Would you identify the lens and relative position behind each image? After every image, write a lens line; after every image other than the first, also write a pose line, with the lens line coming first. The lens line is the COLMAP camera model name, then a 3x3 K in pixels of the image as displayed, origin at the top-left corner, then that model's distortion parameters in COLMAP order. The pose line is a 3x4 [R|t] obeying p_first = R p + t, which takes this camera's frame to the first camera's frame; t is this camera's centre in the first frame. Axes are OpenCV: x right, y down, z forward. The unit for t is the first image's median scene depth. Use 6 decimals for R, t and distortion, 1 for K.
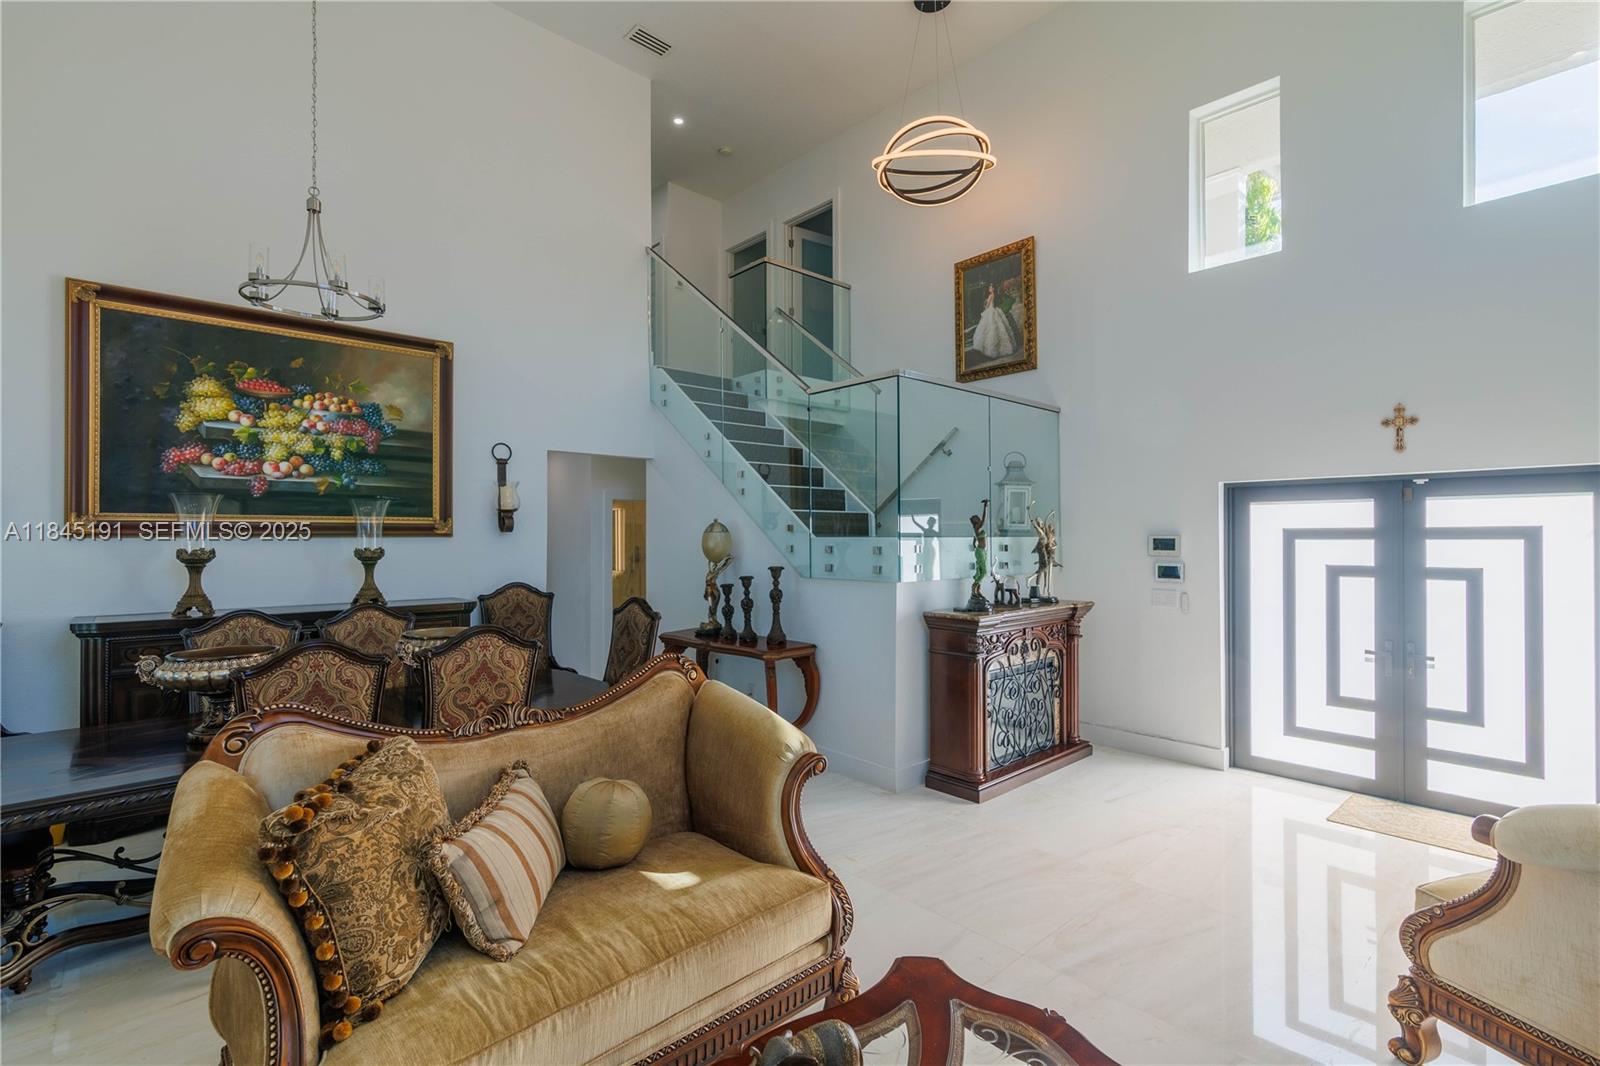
lens RADIAL K [[728.2, 0, 800.0], [0, 728.2, 533.0], [0, 0, 1]] dist [0.001341, -0.000120]
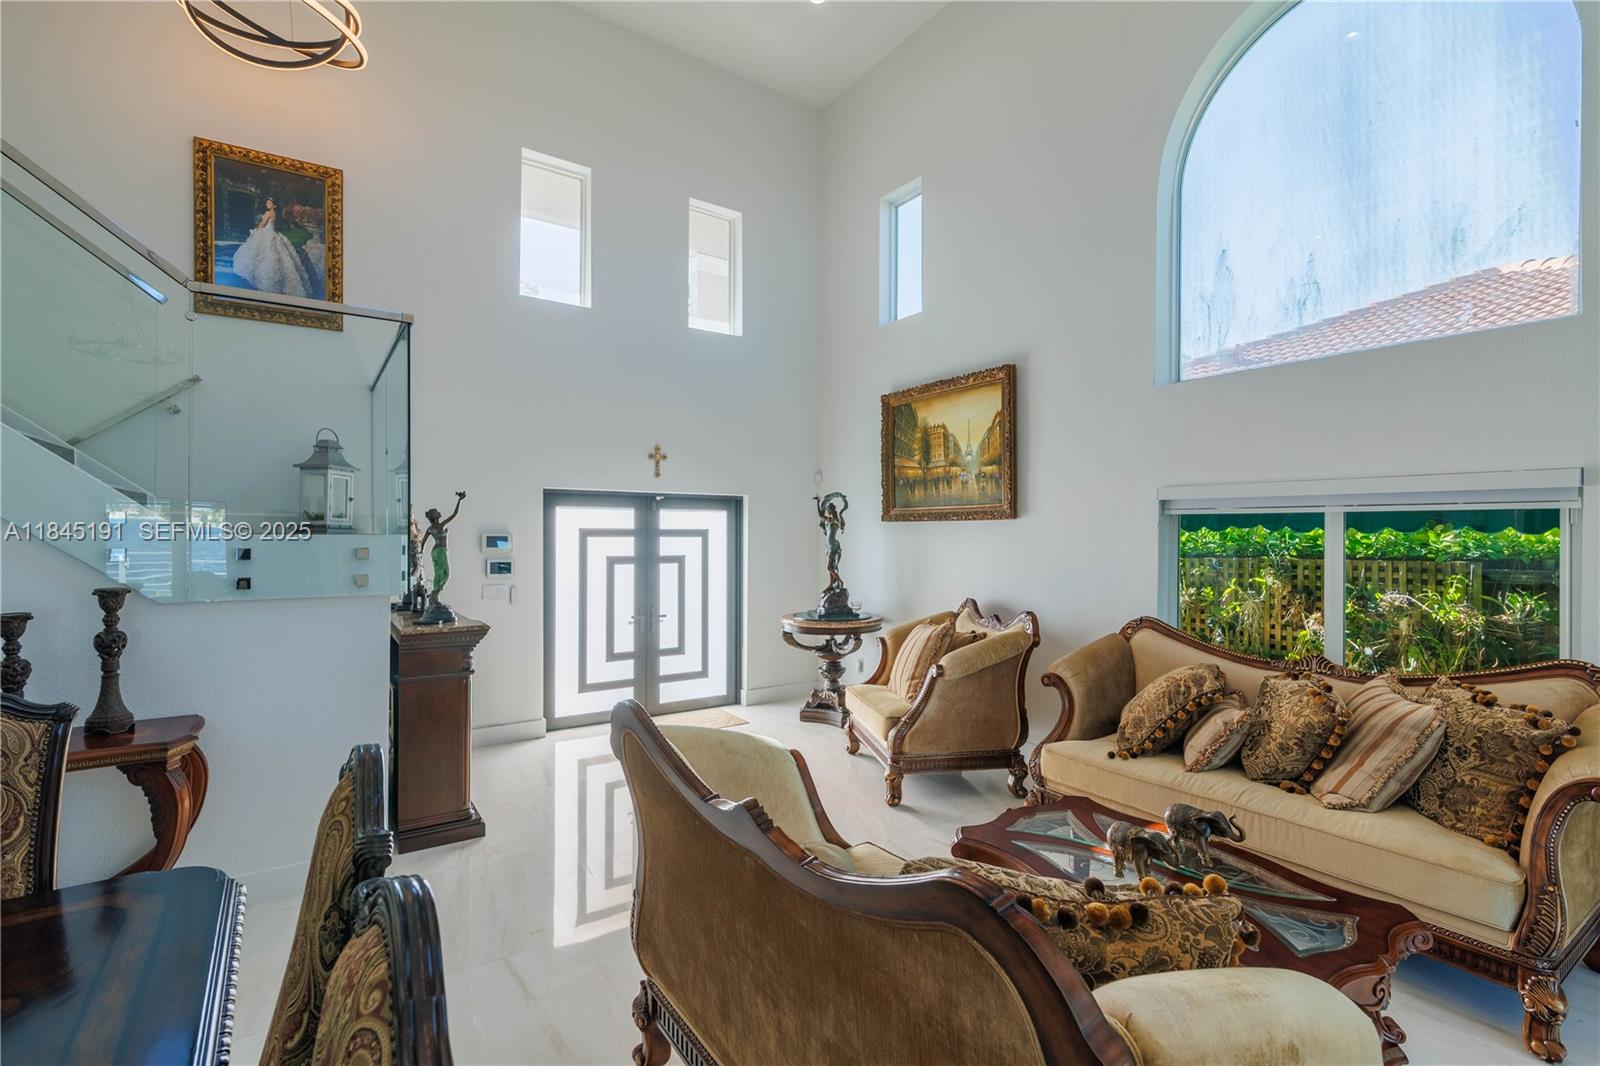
lens RADIAL K [[728.2, 0, 800.0], [0, 728.2, 533.0], [0, 0, 1]] dist [0.001341, -0.000120]
pose [[0.142788, 0.004395, 0.989744, -1.123322], [-0.008930, 0.999955, -0.003152, 0.005515], [-0.989713, -0.008389, 0.142821, 0.967574]]
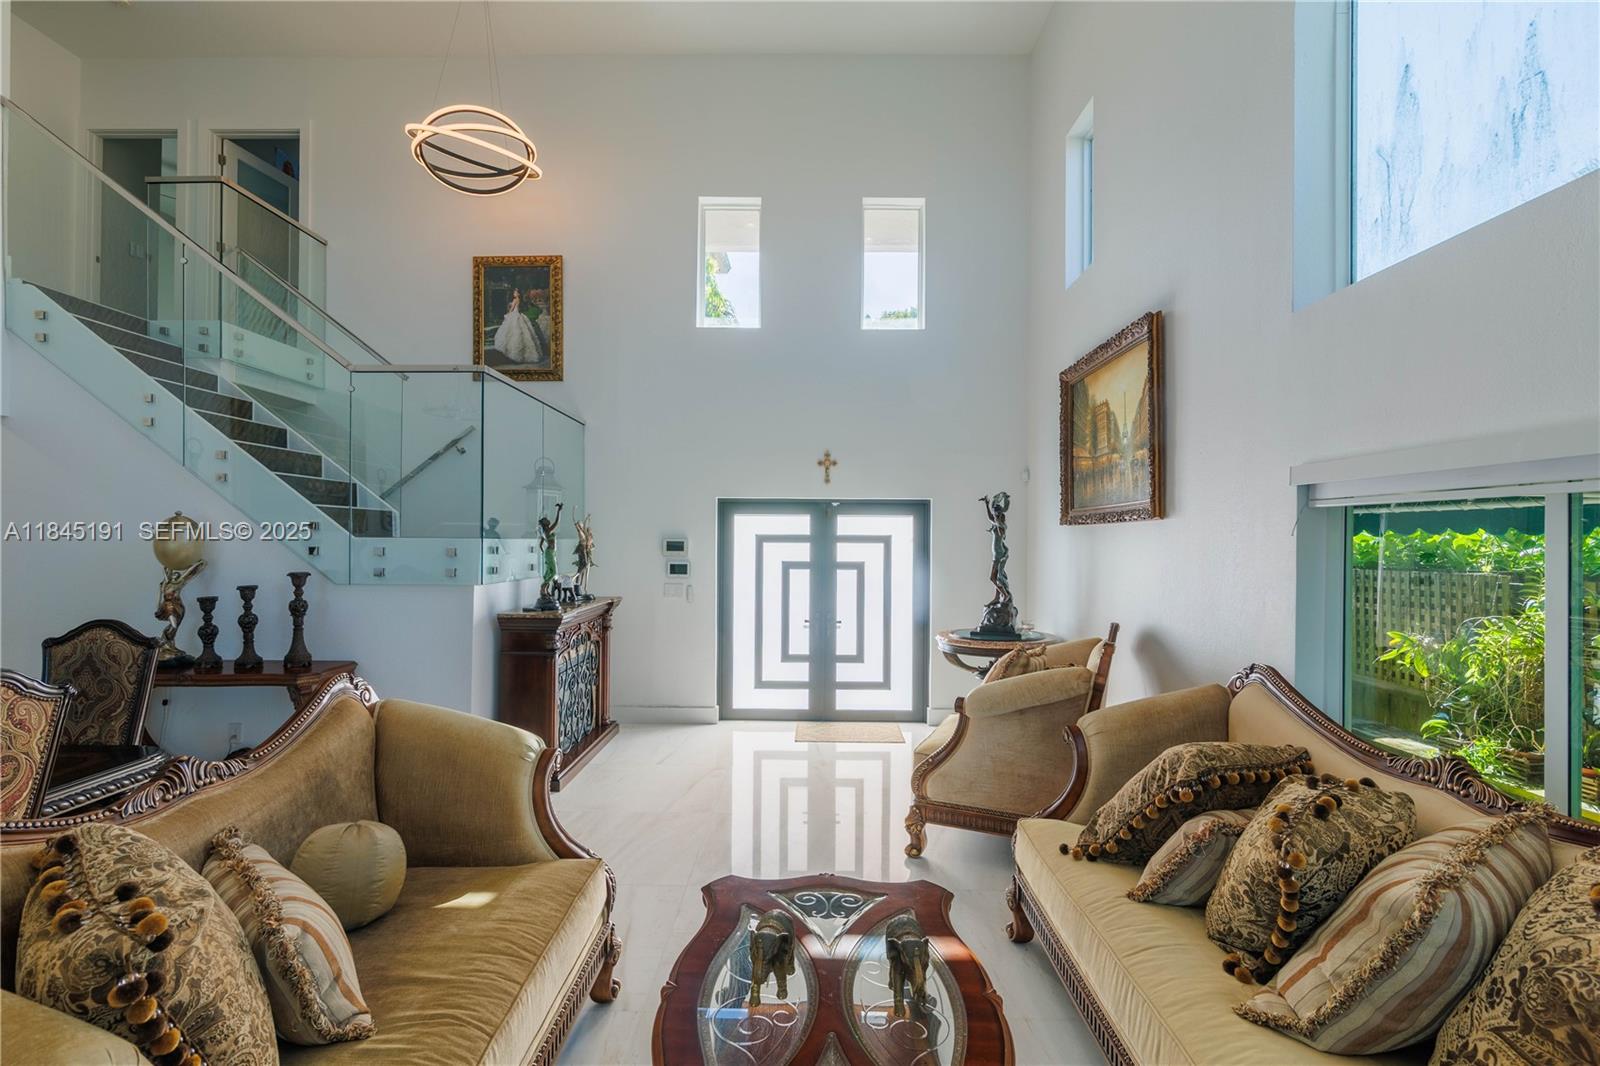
lens RADIAL K [[732.4, 0, 793.1], [0, 732.4, 535.4], [0, 0, 1]] dist [0.000822, -0.000256]
pose [[0.689092, 0.012009, 0.724575, -0.572661], [-0.011779, 0.999916, -0.005371, 0.004609], [-0.724578, -0.004834, 0.689176, 0.050863]]
